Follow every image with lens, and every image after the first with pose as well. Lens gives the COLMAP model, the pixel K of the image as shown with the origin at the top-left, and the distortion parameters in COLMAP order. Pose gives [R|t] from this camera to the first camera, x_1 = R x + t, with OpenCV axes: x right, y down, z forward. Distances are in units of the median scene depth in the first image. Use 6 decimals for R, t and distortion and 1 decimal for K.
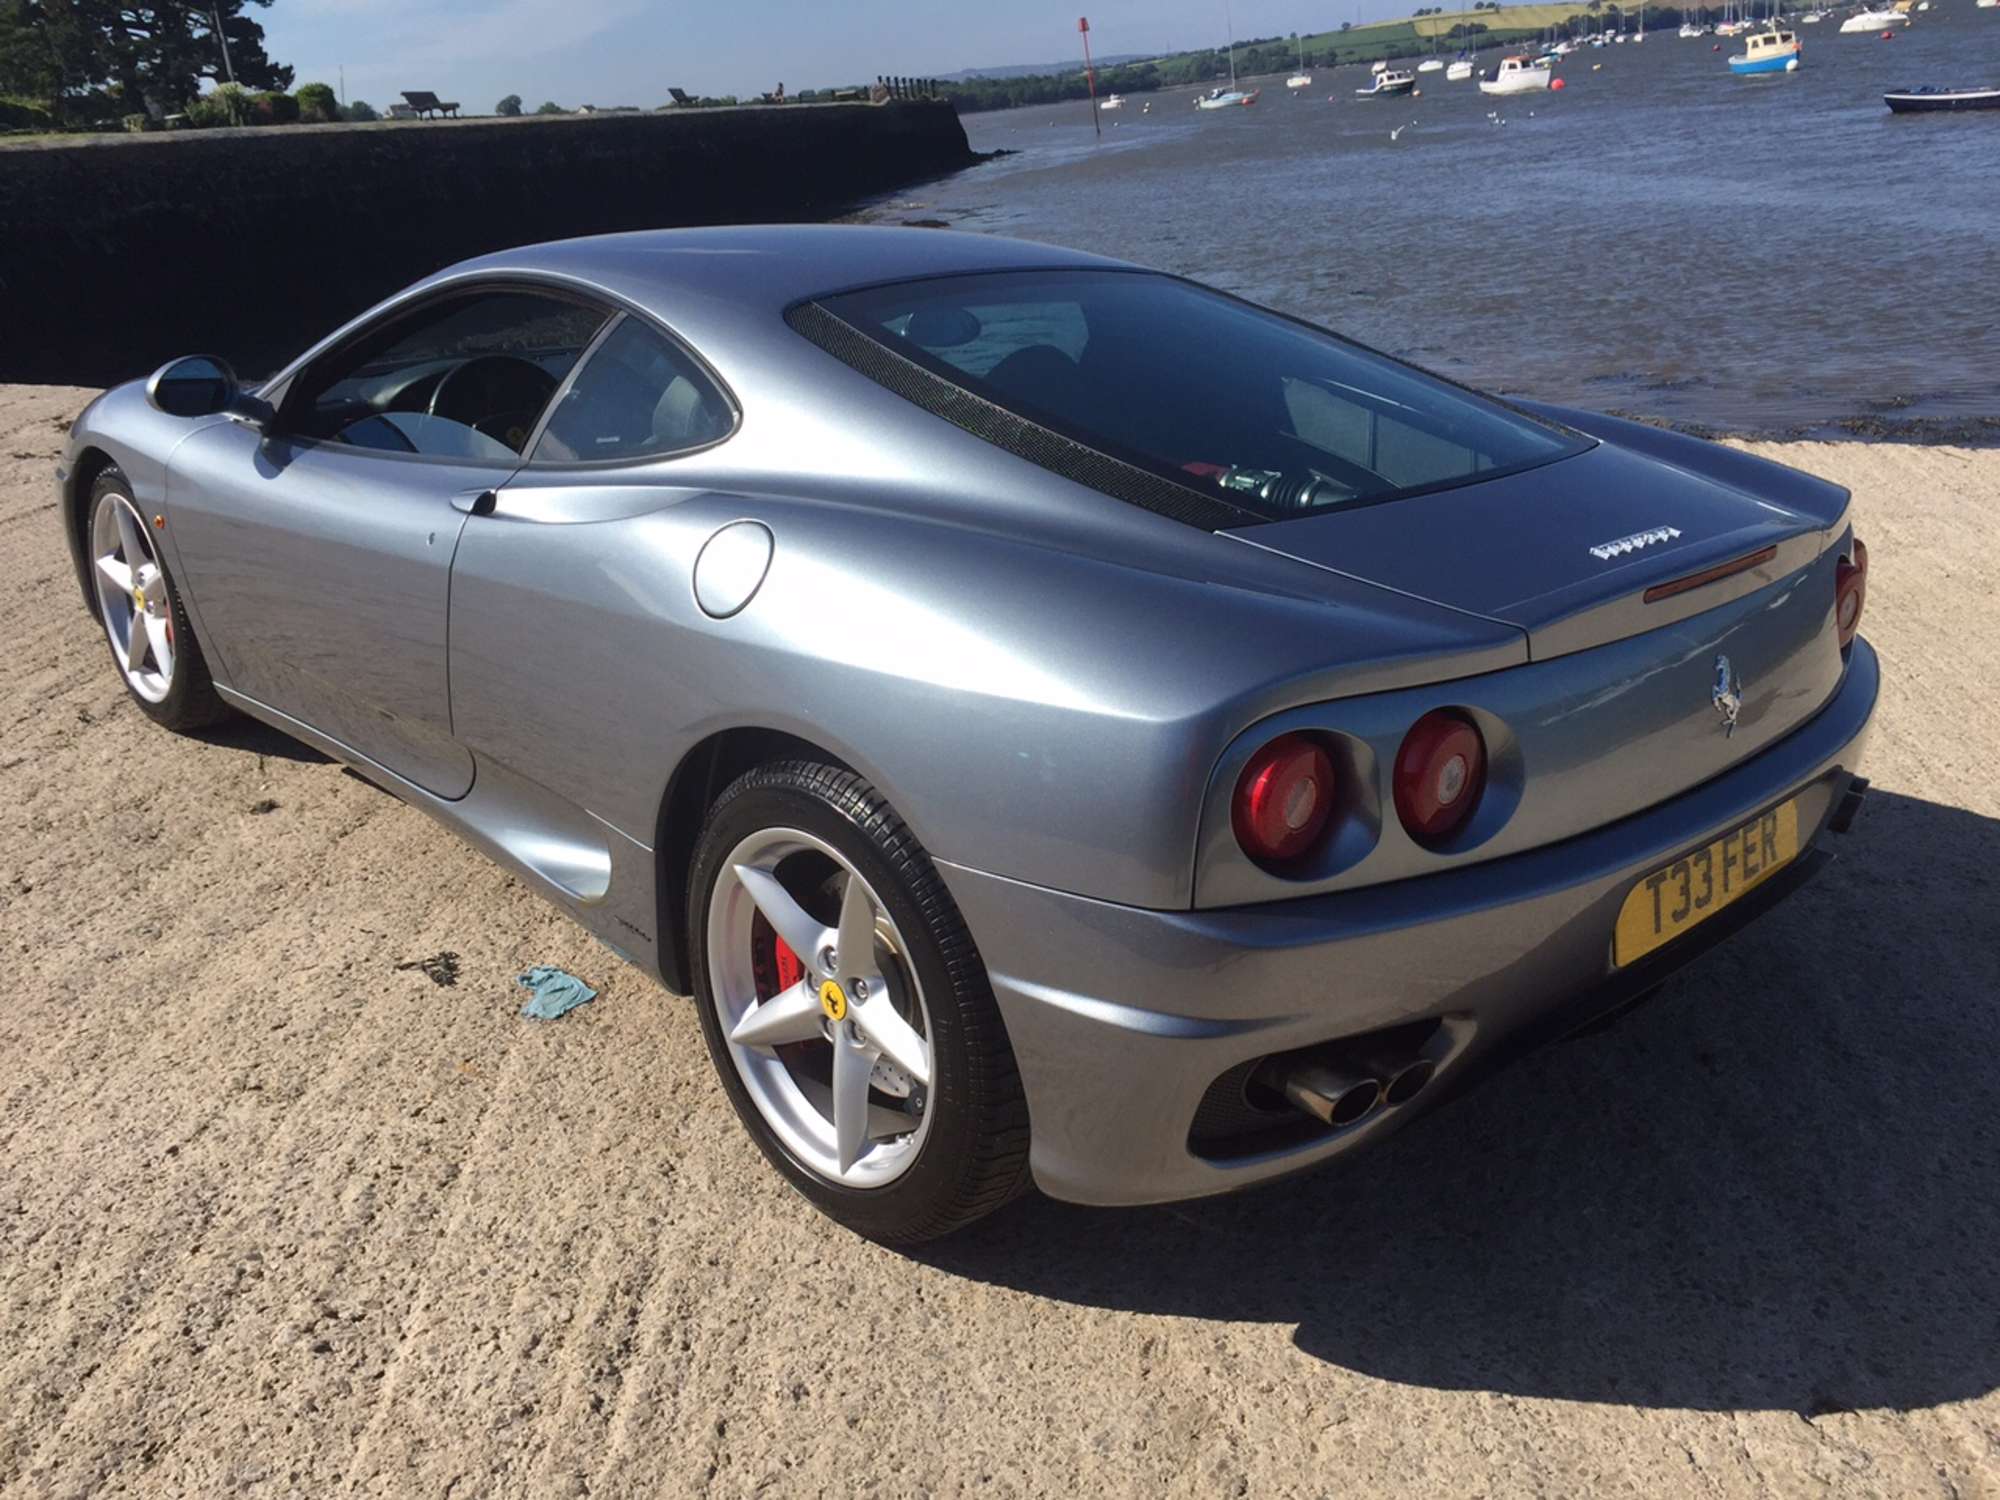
lens RADIAL K [[1748.8, 0, 1007.1], [0, 1748.8, 742.8], [0, 0, 1]] dist [0.104746, -0.154682]
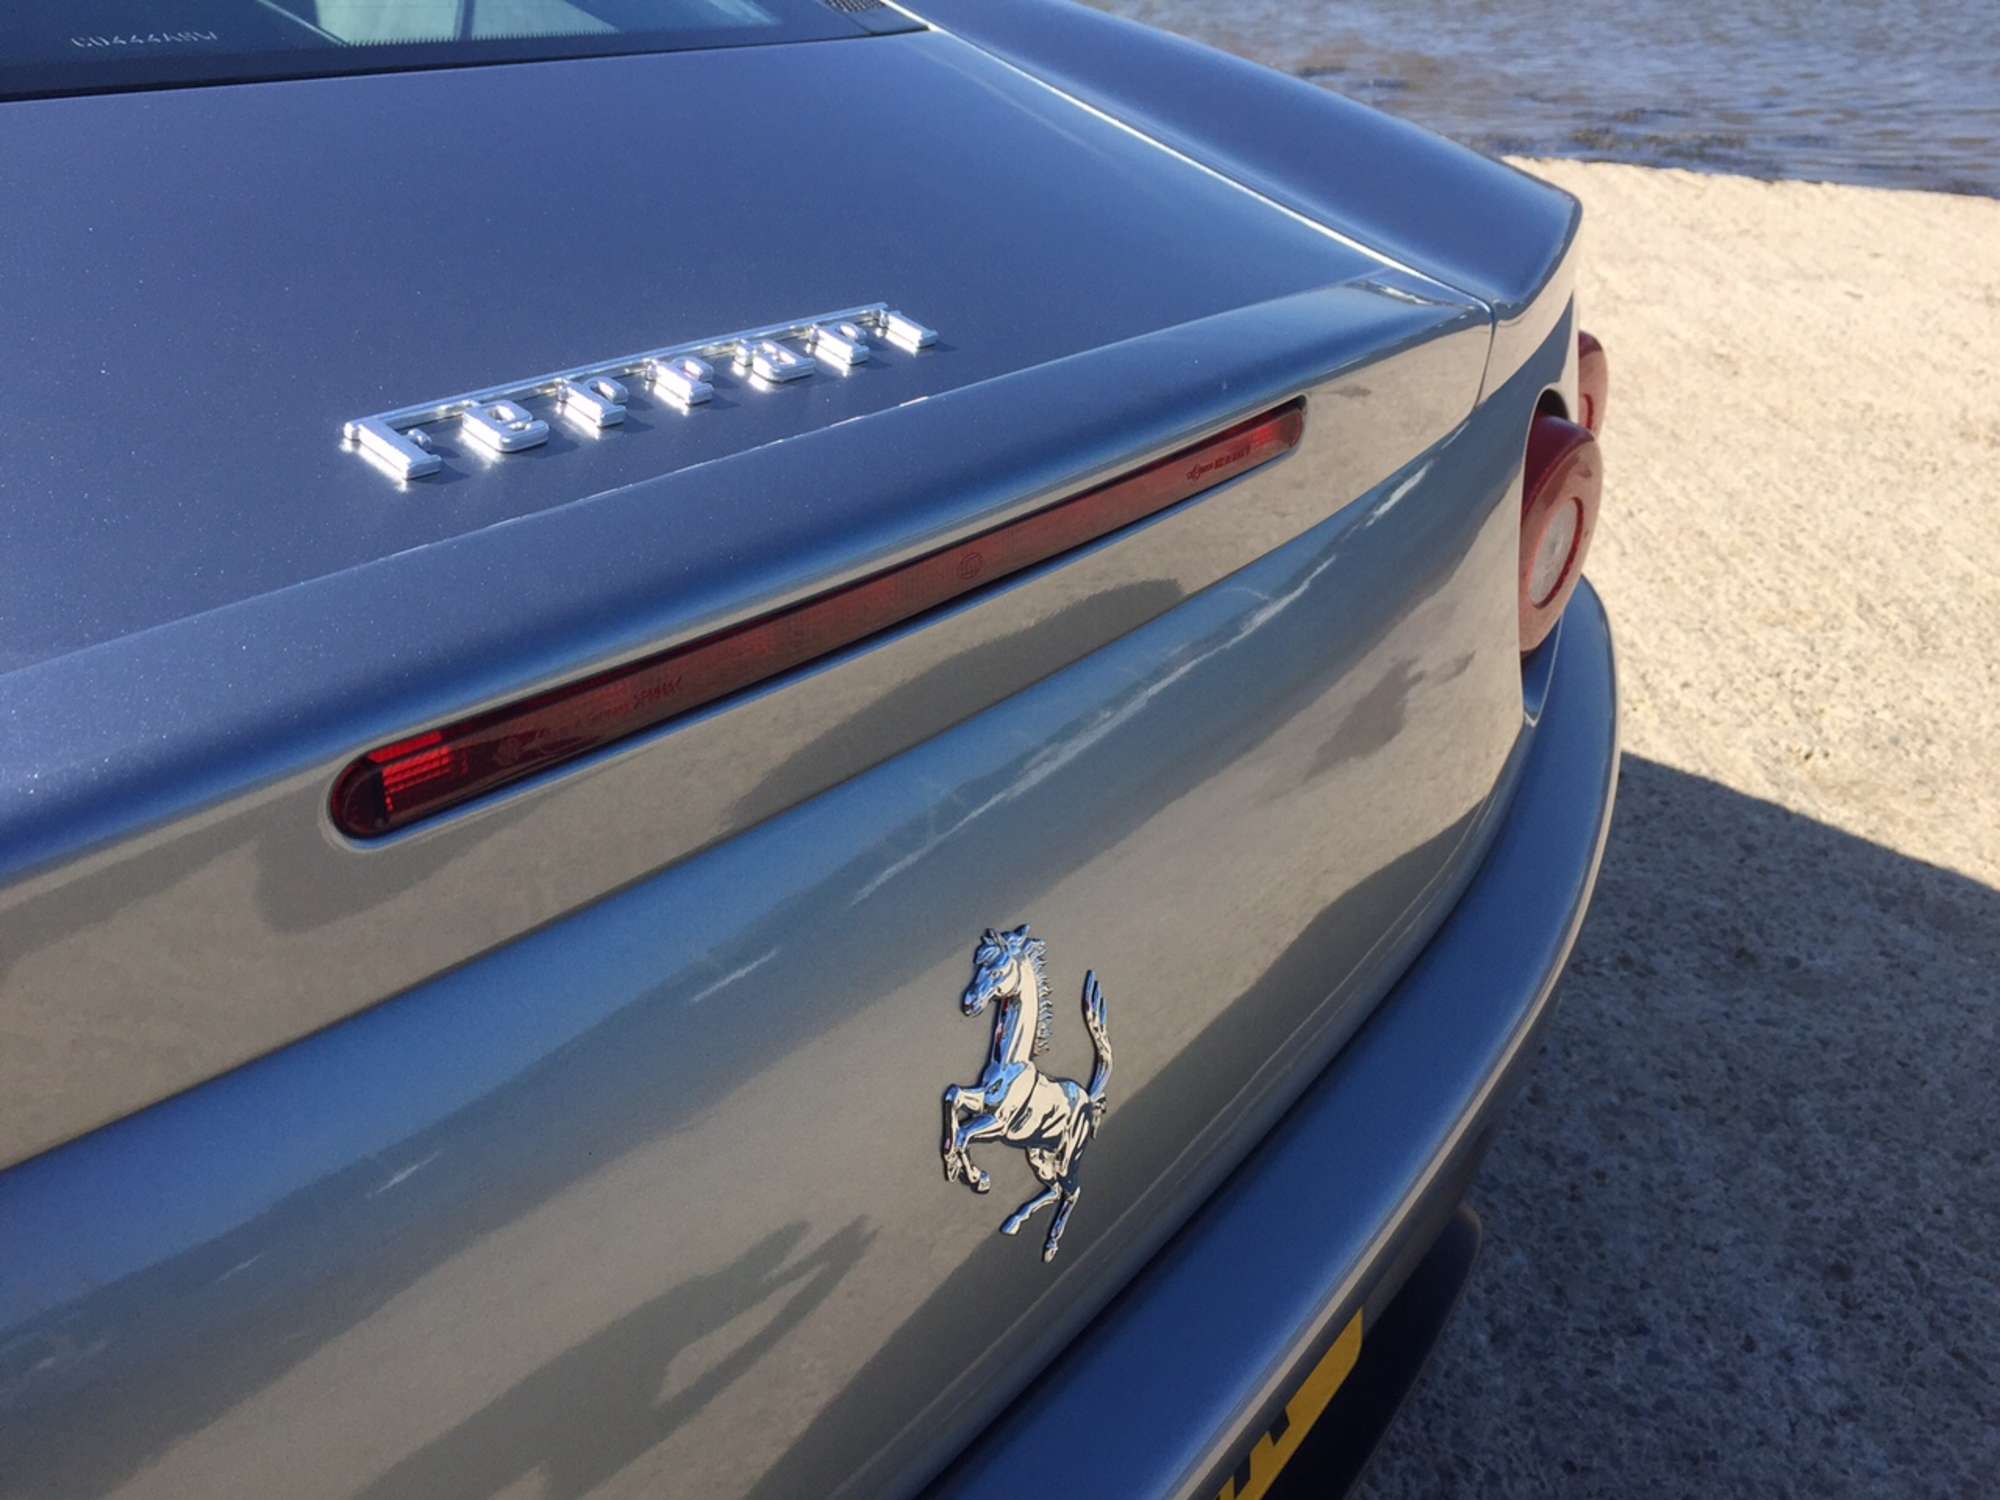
lens RADIAL K [[1748.8, 0, 1007.1], [0, 1748.8, 742.8], [0, 0, 1]] dist [0.104746, -0.154682]
pose [[0.988195, -0.008099, 0.152985, 0.204831], [-0.015704, 0.987987, 0.153740, -0.058415], [-0.152392, -0.154327, 0.976197, 0.437969]]
